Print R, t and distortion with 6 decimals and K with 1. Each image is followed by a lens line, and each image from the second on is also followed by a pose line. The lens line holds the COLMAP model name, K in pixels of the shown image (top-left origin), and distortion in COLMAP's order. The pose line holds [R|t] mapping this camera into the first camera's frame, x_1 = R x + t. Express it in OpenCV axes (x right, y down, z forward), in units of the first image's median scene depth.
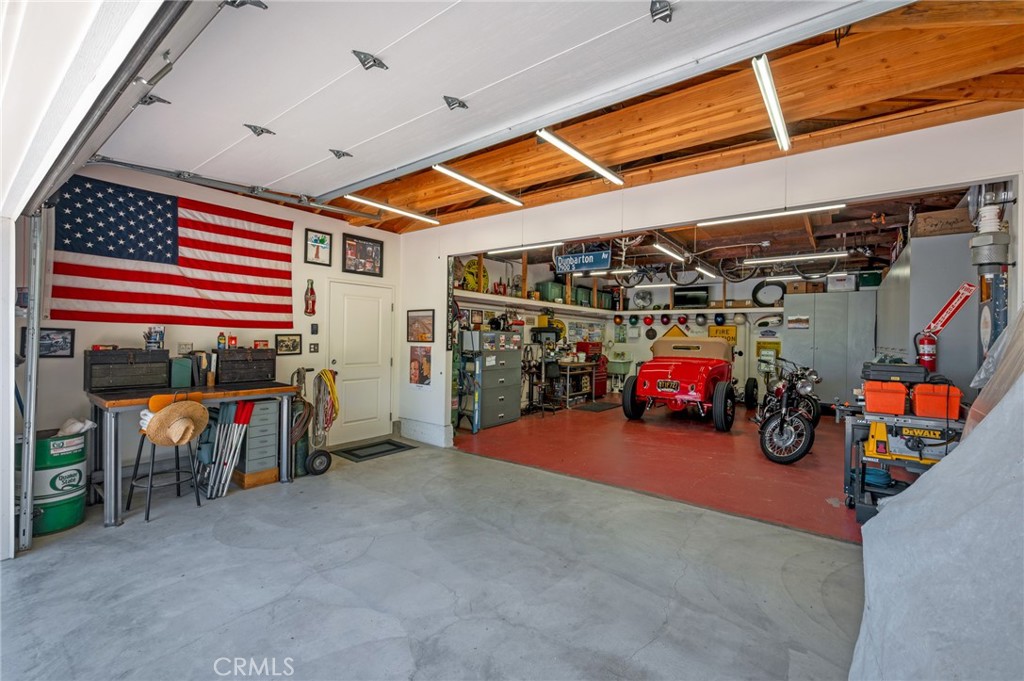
lens RADIAL K [[432.4, 0, 512.0], [0, 432.4, 340.5], [0, 0, 1]] dist [-0.001269, 0.000066]
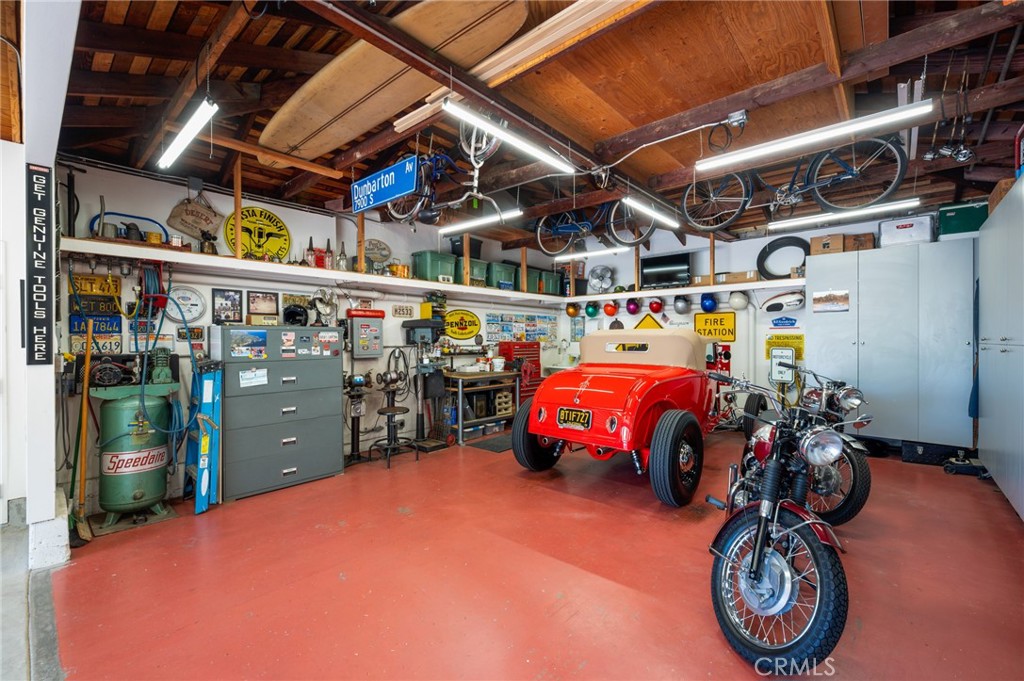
lens RADIAL K [[434.8, 0, 515.3], [0, 434.8, 345.1], [0, 0, 1]] dist [-0.001749, -0.000170]
pose [[0.997327, -0.020565, -0.070115, 0.379922], [0.020945, 0.999770, 0.004692, 0.009965], [0.070002, -0.006148, 0.997528, 0.522369]]
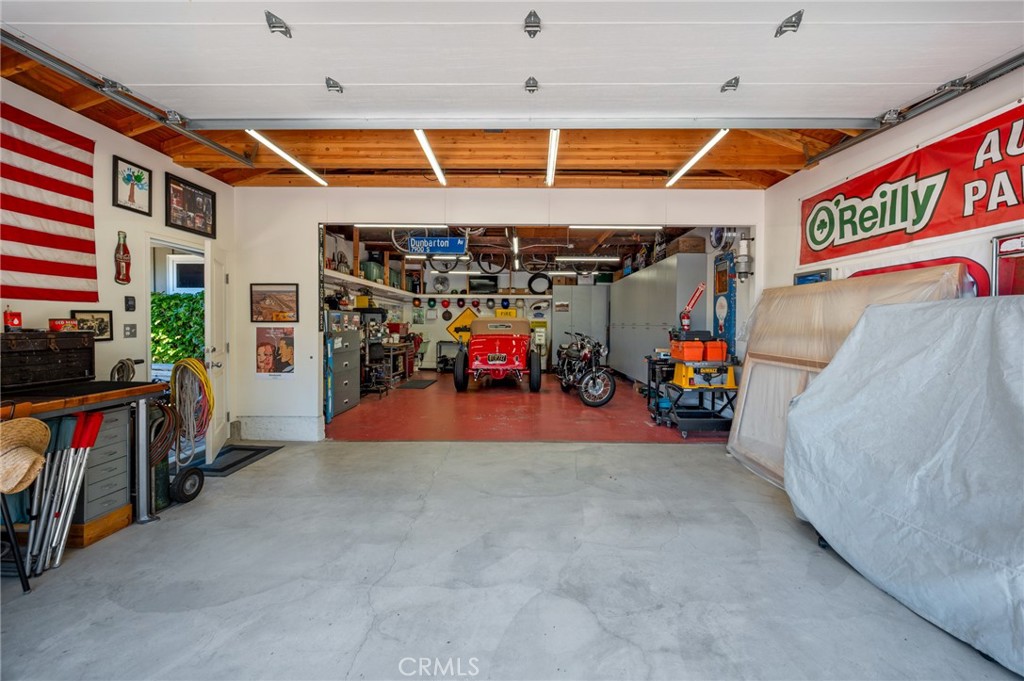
lens RADIAL K [[410.1, 0, 517.2], [0, 410.1, 334.3], [0, 0, 1]] dist [-0.001332, 0.000061]
pose [[0.802535, -0.025732, 0.596050, -0.300276], [0.011373, 0.999548, 0.027838, 0.009882], [-0.596496, -0.015563, 0.802465, 0.082733]]
